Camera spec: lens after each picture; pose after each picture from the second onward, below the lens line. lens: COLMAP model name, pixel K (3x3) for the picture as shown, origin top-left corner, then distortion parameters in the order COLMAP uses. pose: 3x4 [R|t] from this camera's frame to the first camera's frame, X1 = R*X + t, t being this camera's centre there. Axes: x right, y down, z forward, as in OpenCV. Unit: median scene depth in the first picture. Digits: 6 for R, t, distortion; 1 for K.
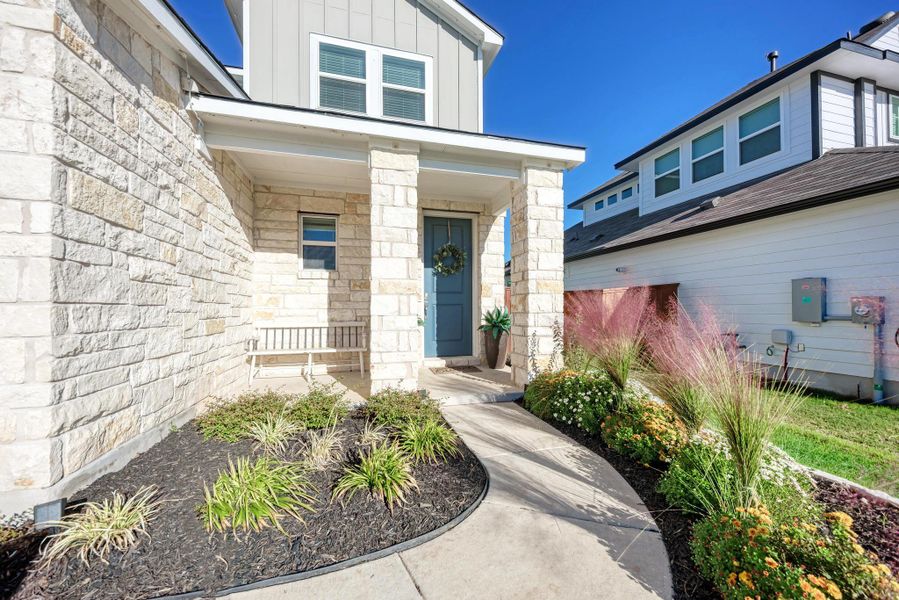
lens RADIAL K [[341.5, 0, 450.0], [0, 341.5, 307.7], [0, 0, 1]] dist [-0.000483, -0.000368]
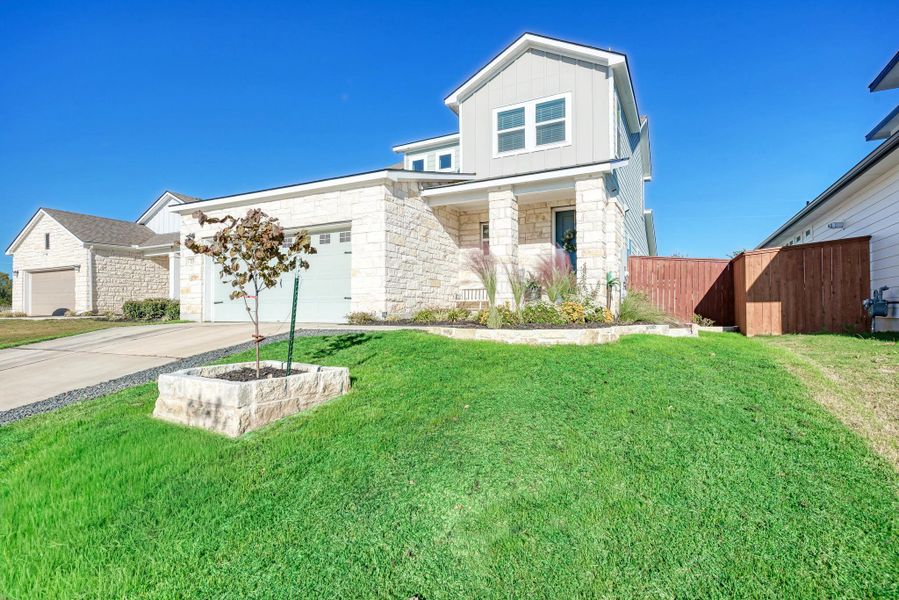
lens RADIAL K [[401.6, 0, 451.1], [0, 401.6, 307.2], [0, 0, 1]] dist [0.000130, 0.000014]
pose [[0.745752, 0.001120, -0.666222, 1.023847], [0.006267, 0.999943, 0.008696, 0.166696], [0.666194, -0.010660, 0.745703, -0.803477]]
